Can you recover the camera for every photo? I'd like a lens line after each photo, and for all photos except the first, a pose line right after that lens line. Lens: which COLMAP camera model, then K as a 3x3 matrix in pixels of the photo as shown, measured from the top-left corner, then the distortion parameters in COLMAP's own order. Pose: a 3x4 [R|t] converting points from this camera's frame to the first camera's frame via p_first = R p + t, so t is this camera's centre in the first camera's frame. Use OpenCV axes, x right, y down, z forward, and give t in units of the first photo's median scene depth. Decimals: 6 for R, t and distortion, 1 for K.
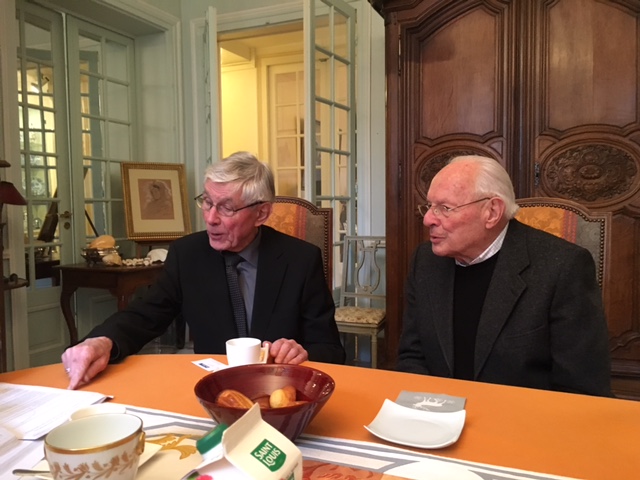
lens RADIAL K [[527.3, 0, 322.6], [0, 527.3, 242.9], [0, 0, 1]] dist [0.021020, -0.045338]
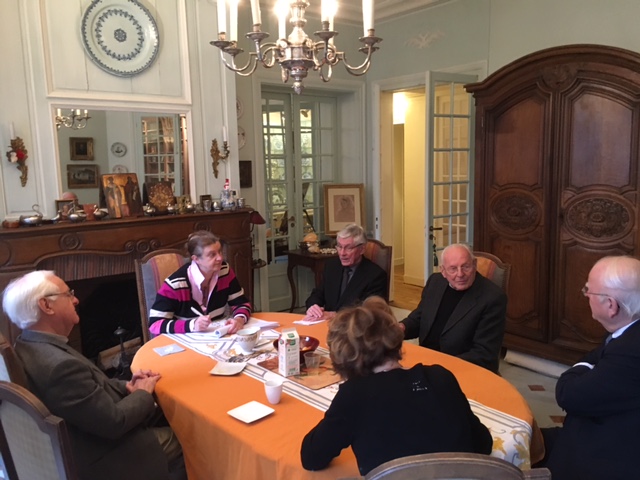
lens RADIAL K [[527.3, 0, 320.5], [0, 527.3, 242.0], [0, 0, 1]] dist [0.021020, -0.045338]
pose [[0.896507, 0.051231, -0.440057, 0.337912], [-0.013818, 0.996042, 0.087807, -0.132254], [0.442814, -0.072639, 0.893666, -0.457727]]
